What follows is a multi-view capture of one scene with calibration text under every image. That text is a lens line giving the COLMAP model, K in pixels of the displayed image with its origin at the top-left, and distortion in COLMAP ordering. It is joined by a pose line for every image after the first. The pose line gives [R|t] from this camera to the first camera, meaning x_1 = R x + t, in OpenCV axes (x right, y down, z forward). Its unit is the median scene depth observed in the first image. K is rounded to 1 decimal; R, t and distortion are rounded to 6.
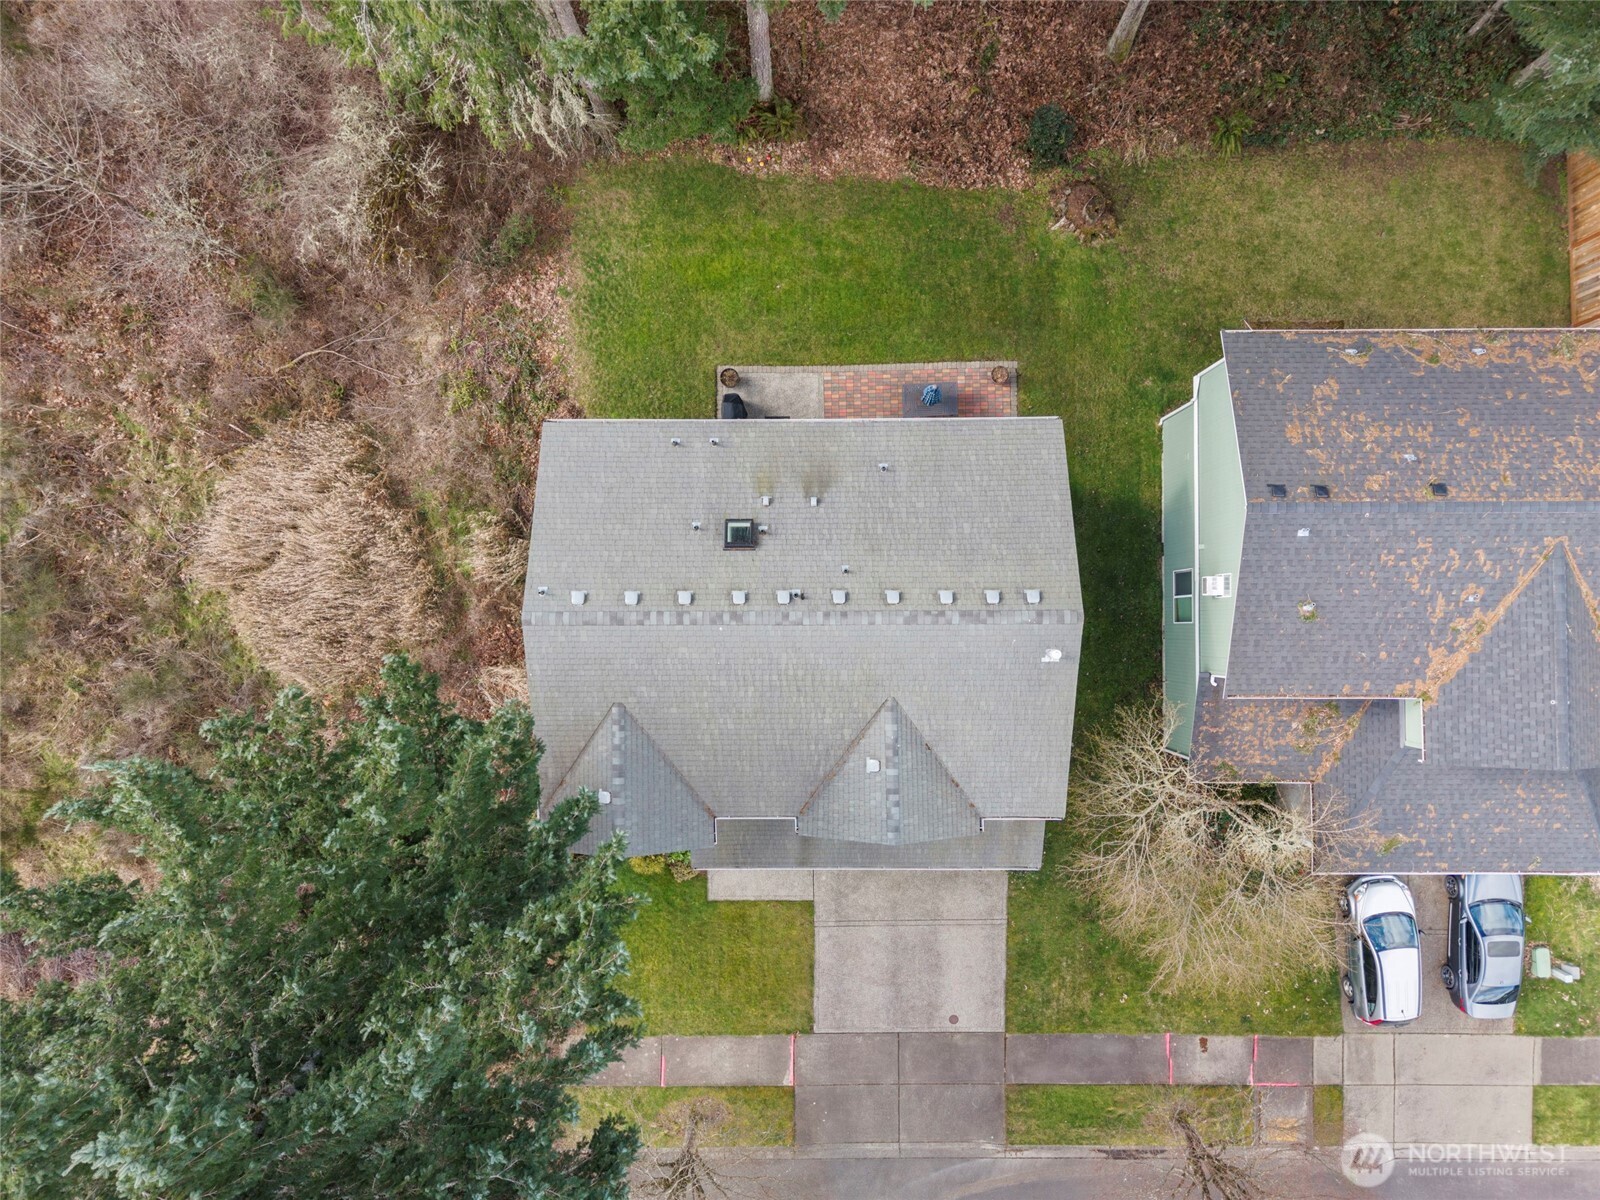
lens RADIAL K [[1081.9, 0, 802.5], [0, 1081.9, 605.9], [0, 0, 1]] dist [-0.002453, -0.007302]
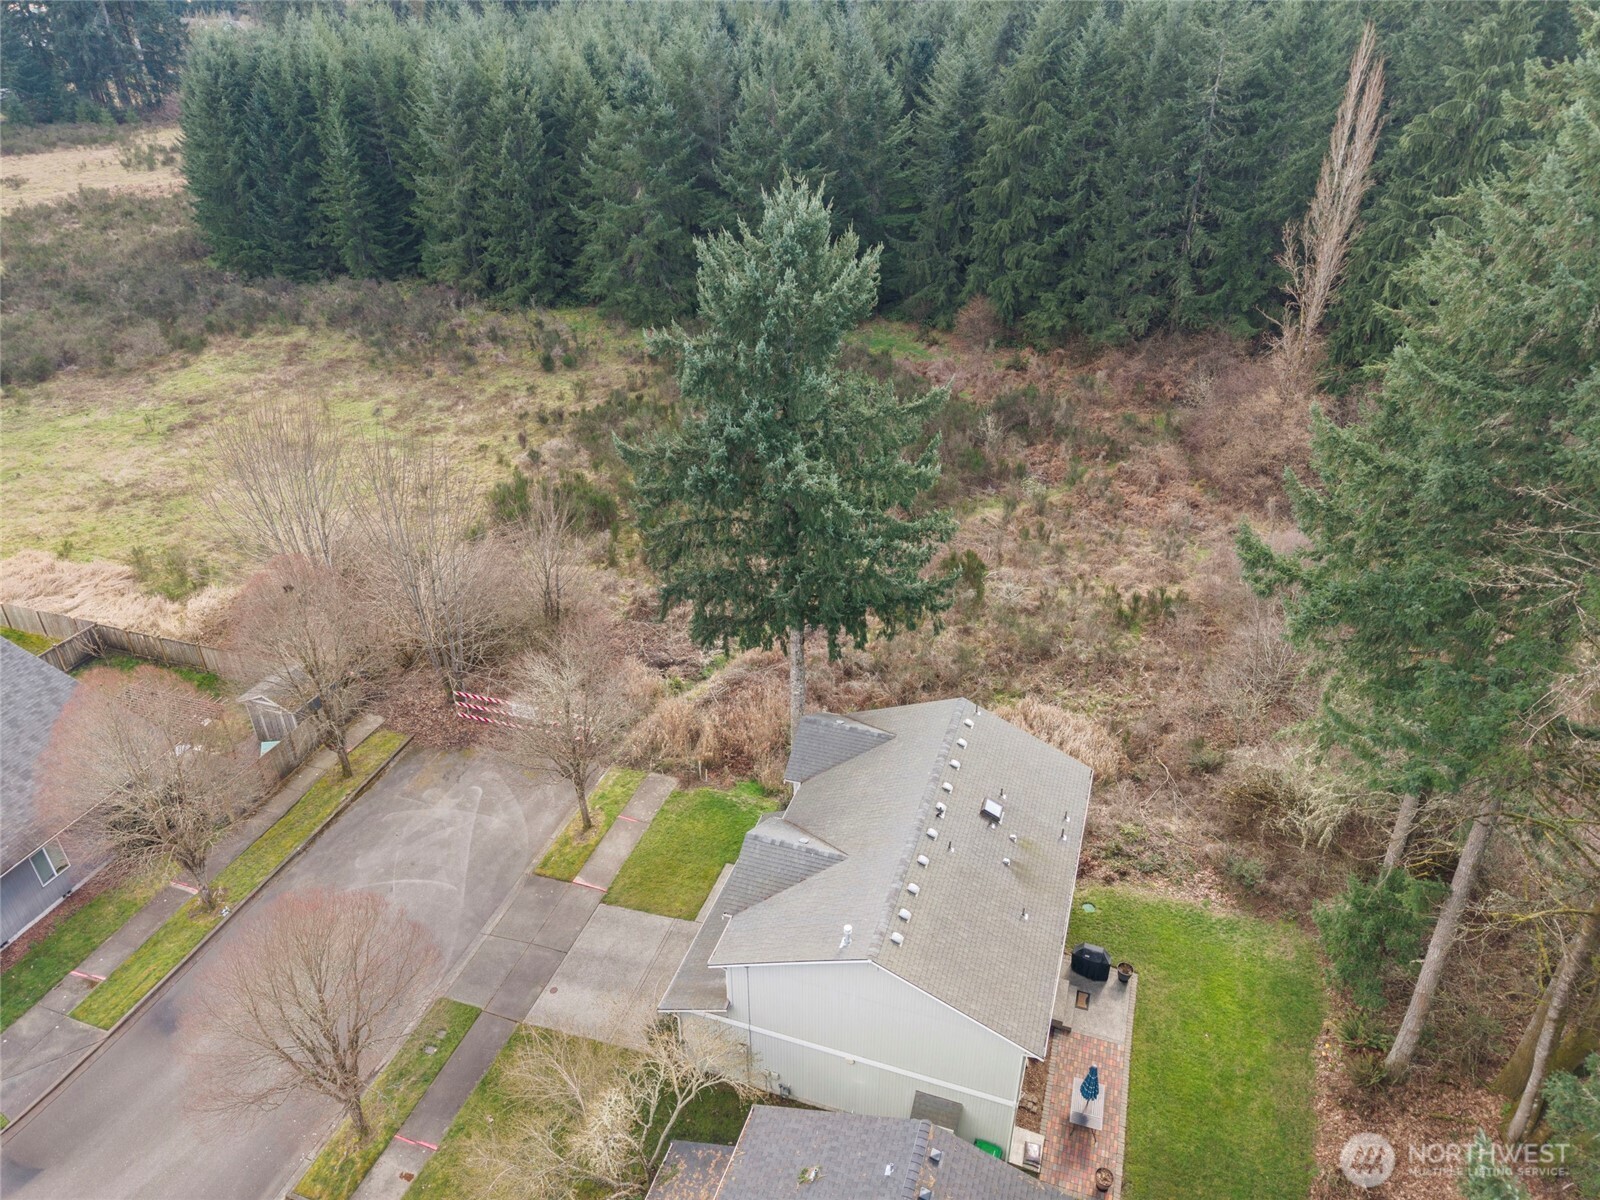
lens RADIAL K [[1081.9, 0, 802.5], [0, 1081.9, 605.9], [0, 0, 1]] dist [-0.002453, -0.007302]
pose [[-0.322071, 0.492257, -0.808674, 0.806068], [-0.946447, -0.147072, 0.287416, -0.156078], [0.022549, 0.857935, 0.513263, 0.031800]]
